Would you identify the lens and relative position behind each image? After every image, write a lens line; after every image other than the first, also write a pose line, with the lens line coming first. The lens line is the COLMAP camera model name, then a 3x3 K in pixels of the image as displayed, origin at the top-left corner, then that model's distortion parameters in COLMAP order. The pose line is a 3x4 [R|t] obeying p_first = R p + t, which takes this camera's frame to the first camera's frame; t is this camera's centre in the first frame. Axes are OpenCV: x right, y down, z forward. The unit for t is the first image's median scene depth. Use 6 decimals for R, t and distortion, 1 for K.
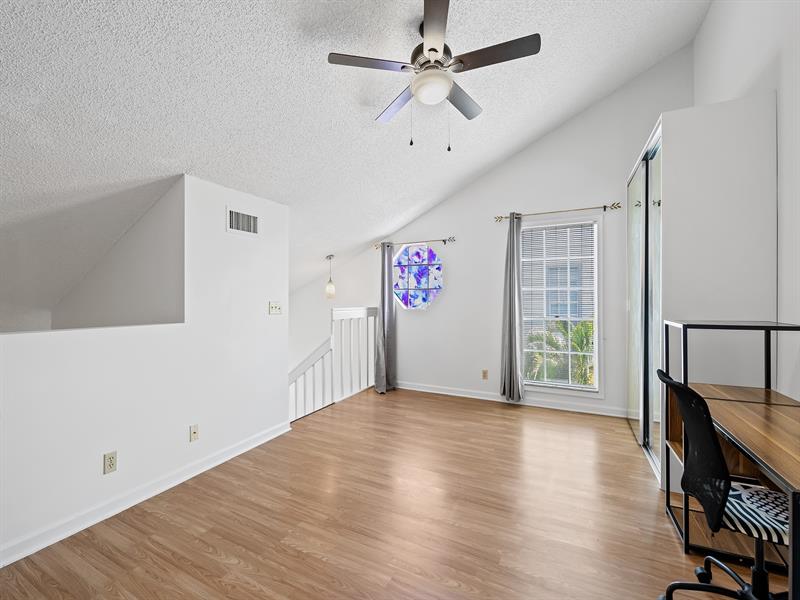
lens RADIAL K [[339.9, 0, 400.0], [0, 339.9, 300.0], [0, 0, 1]] dist [-0.003976, -0.000814]
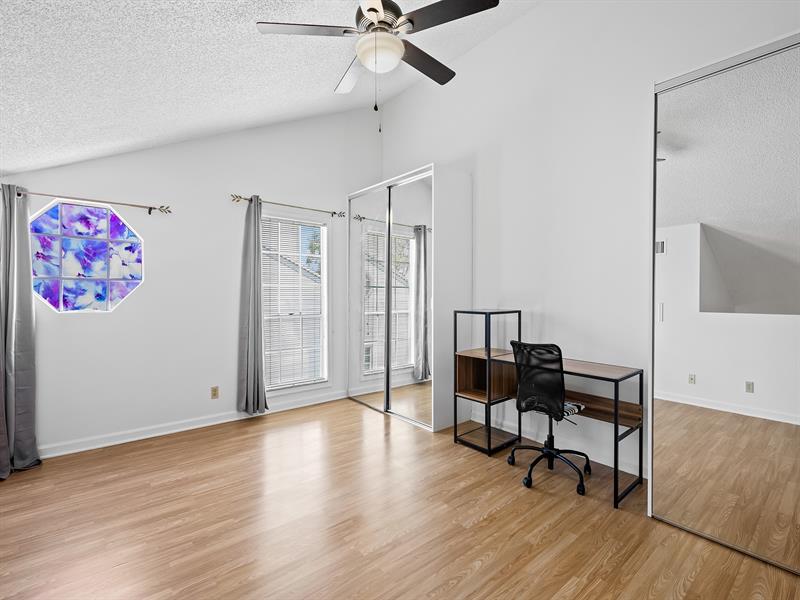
lens RADIAL K [[369.4, 0, 400.0], [0, 369.4, 300.0], [0, 0, 1]] dist [-0.001688, -0.000295]
pose [[0.405996, -0.009179, 0.913829, -0.318998], [0.000096, 0.999950, 0.010001, -0.001713], [-0.913875, -0.003973, 0.405977, 0.241275]]
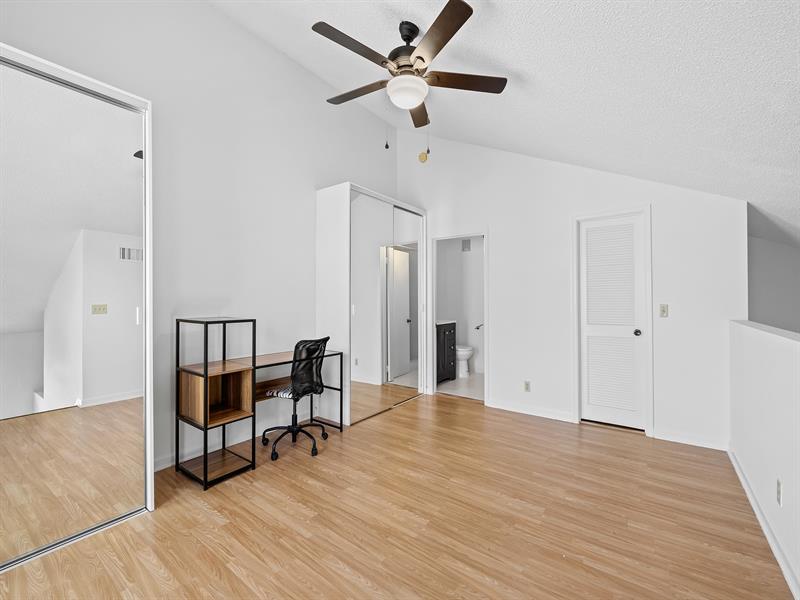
lens RADIAL K [[339.9, 0, 400.0], [0, 339.9, 300.0], [0, 0, 1]] dist [-0.003976, -0.000814]
pose [[-0.983538, 0.005111, 0.180630, 0.001198], [0.005290, 0.999986, 0.000506, -0.005358], [-0.180625, 0.001453, -0.983551, 0.906074]]
